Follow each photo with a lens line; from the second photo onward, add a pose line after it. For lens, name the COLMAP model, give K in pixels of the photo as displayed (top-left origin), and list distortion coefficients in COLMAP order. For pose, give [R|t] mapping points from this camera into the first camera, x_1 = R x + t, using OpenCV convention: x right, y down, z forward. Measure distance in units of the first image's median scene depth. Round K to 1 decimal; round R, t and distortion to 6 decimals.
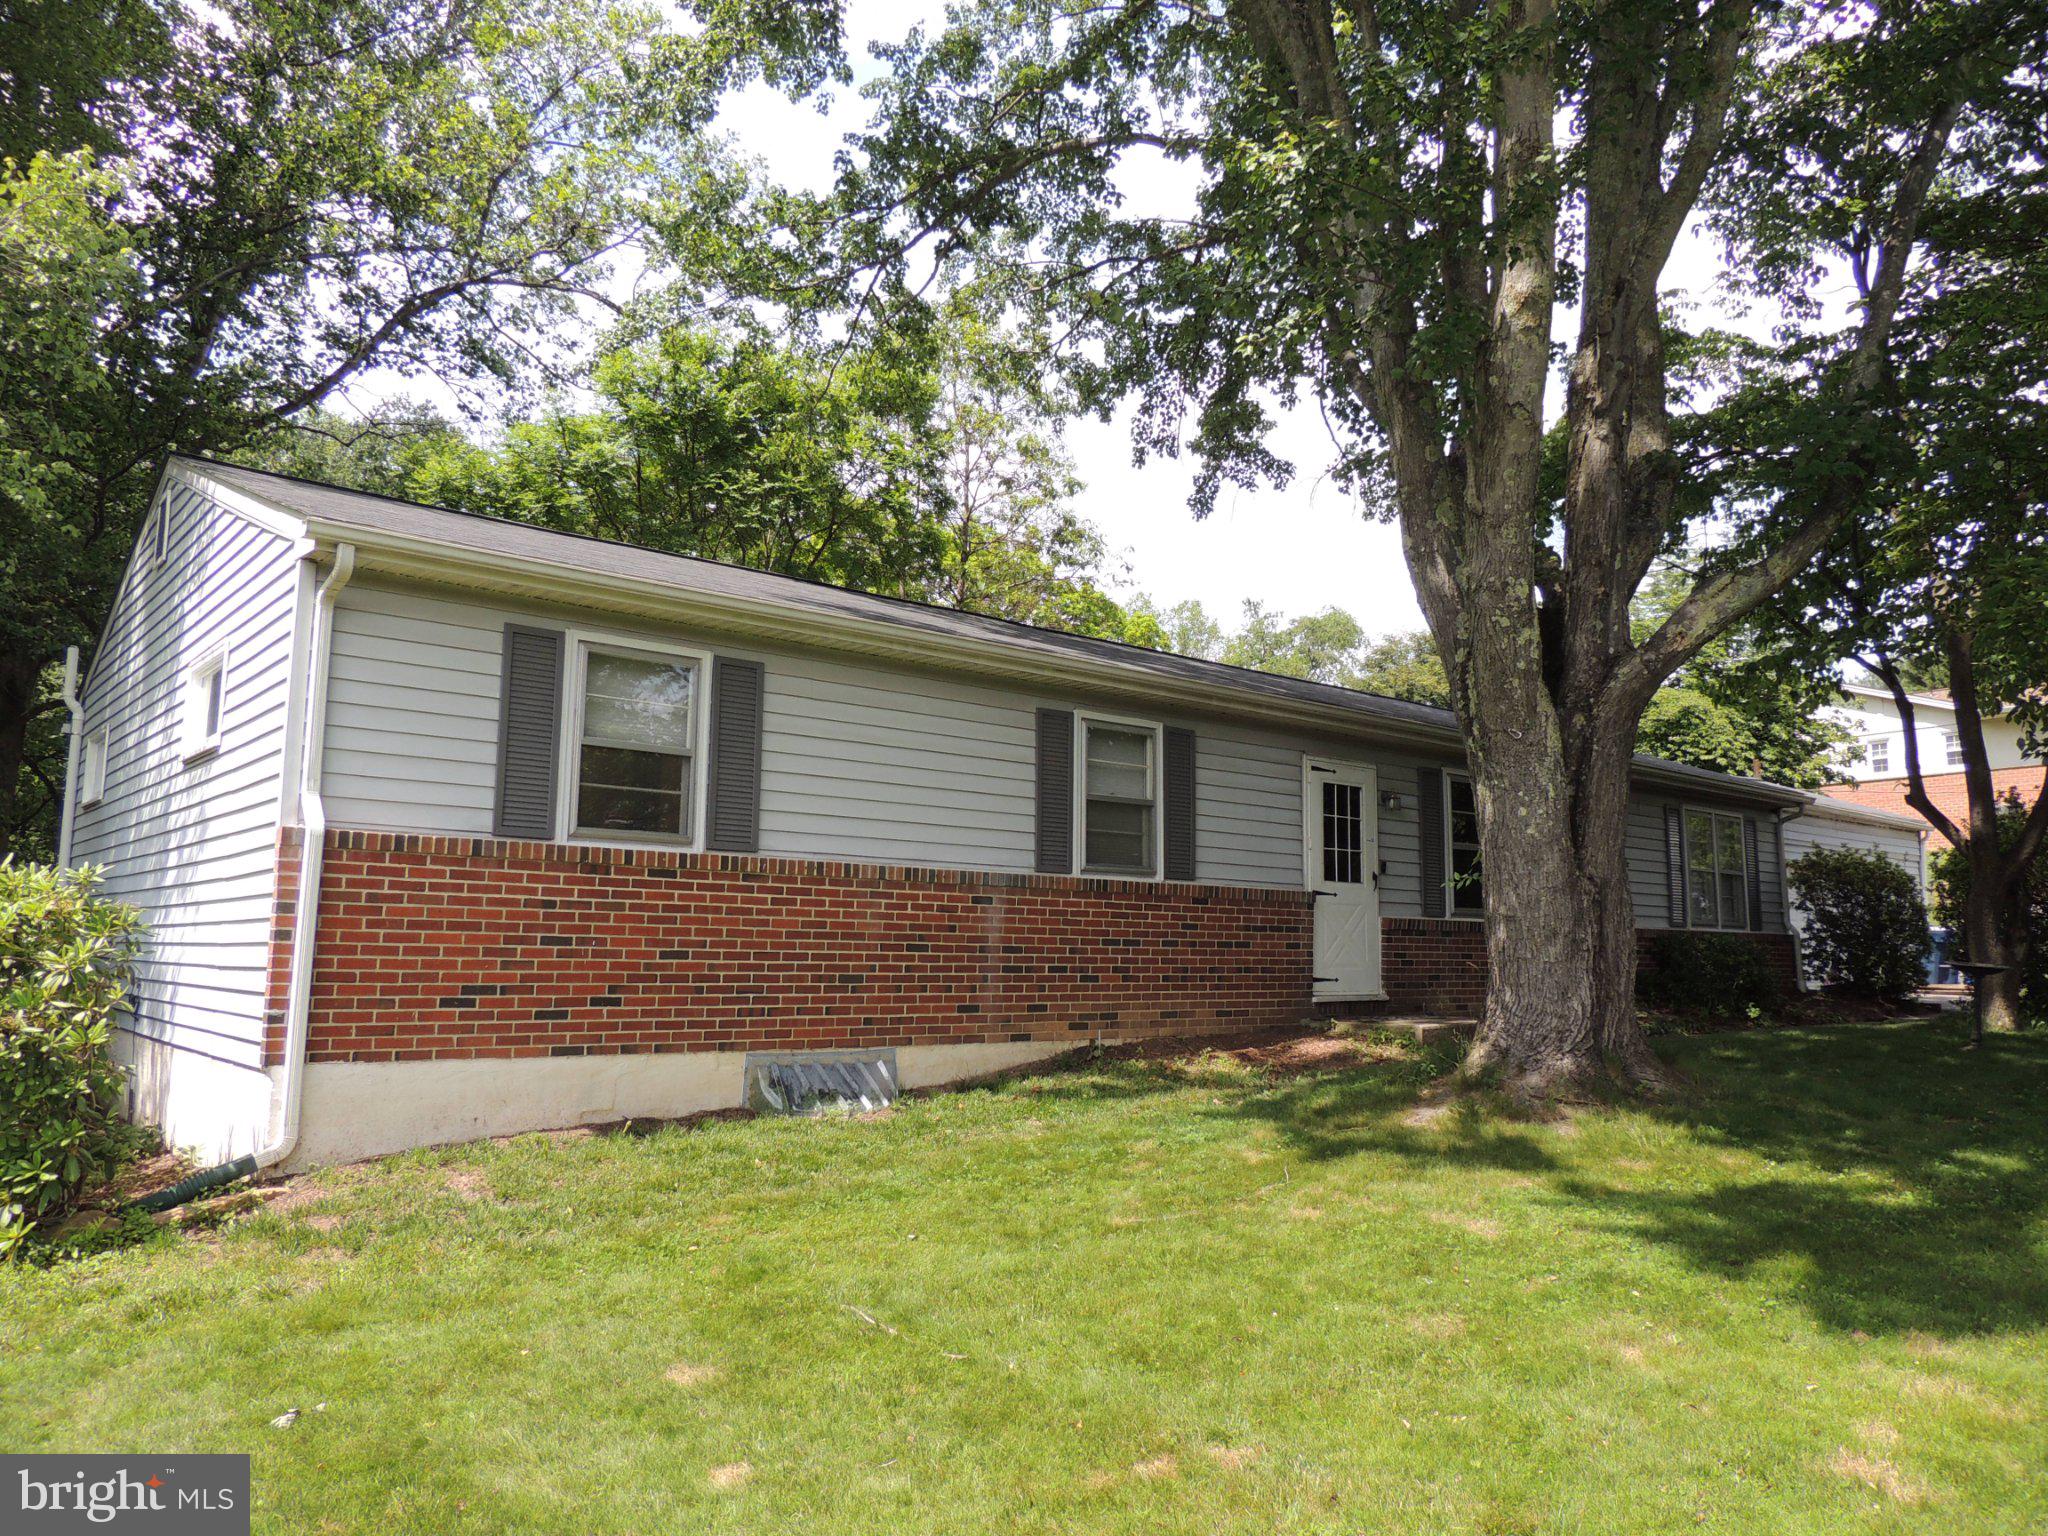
lens RADIAL K [[1461.8, 0, 1026.5], [0, 1461.8, 772.4], [0, 0, 1]] dist [-0.019276, -0.000714]
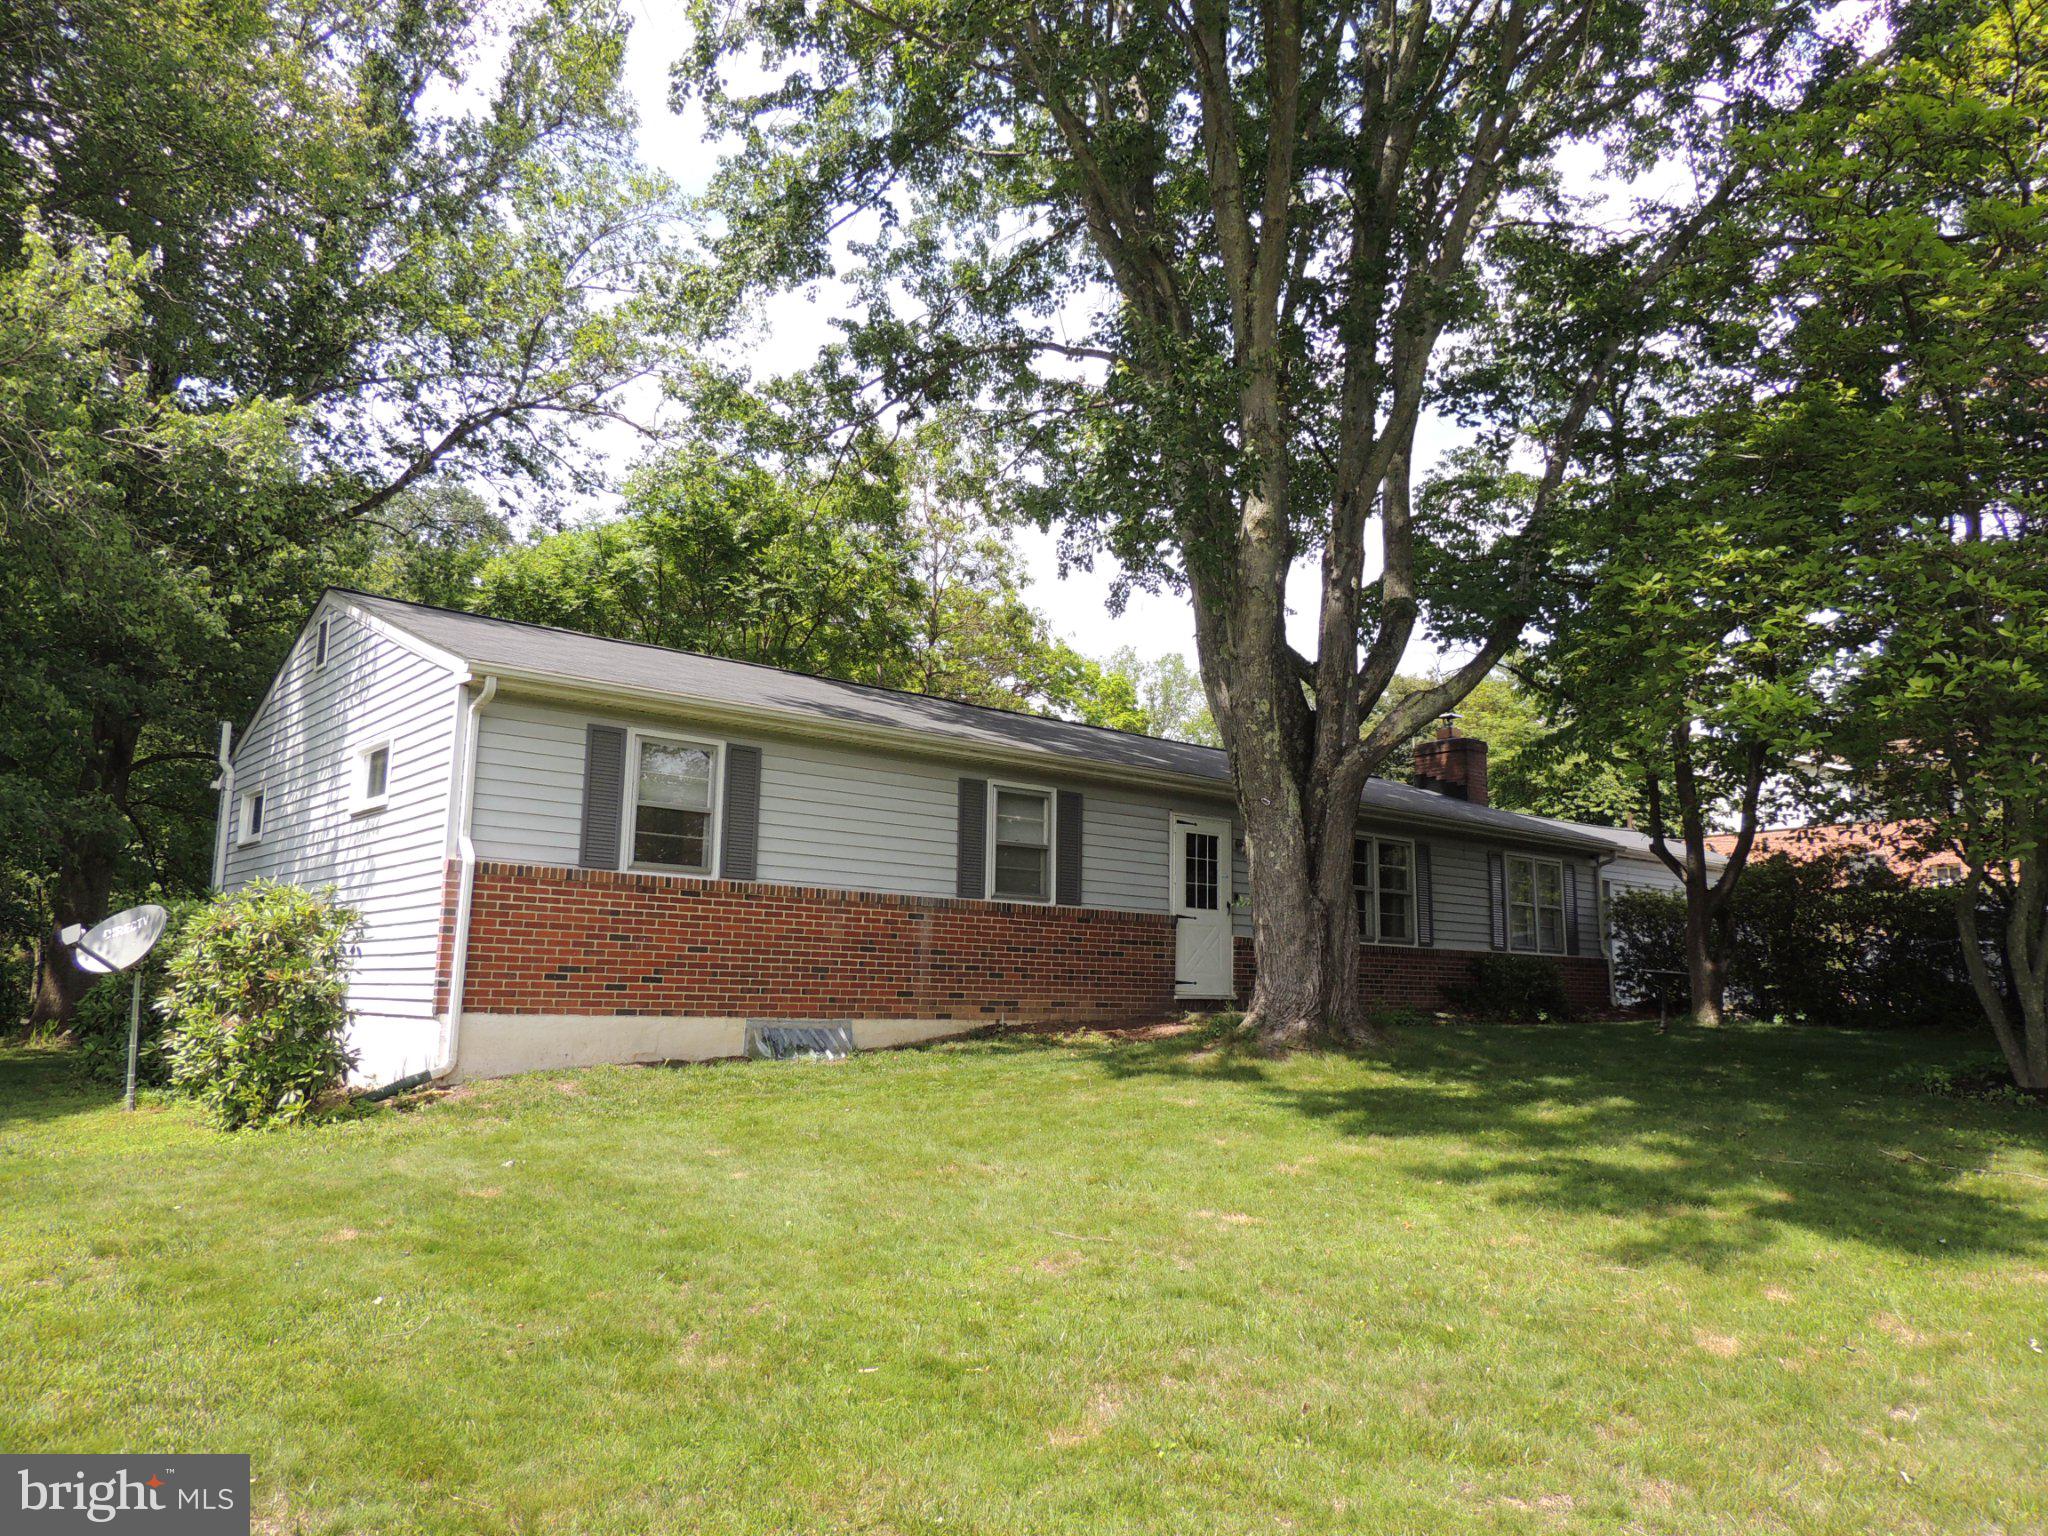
lens RADIAL K [[1461.8, 0, 1026.5], [0, 1461.8, 772.4], [0, 0, 1]] dist [-0.019276, -0.000714]
pose [[0.999981, 0.005266, 0.003109, 0.054998], [-0.005168, 0.999514, -0.030733, -0.005975], [-0.003270, 0.030716, 0.999523, -0.313327]]
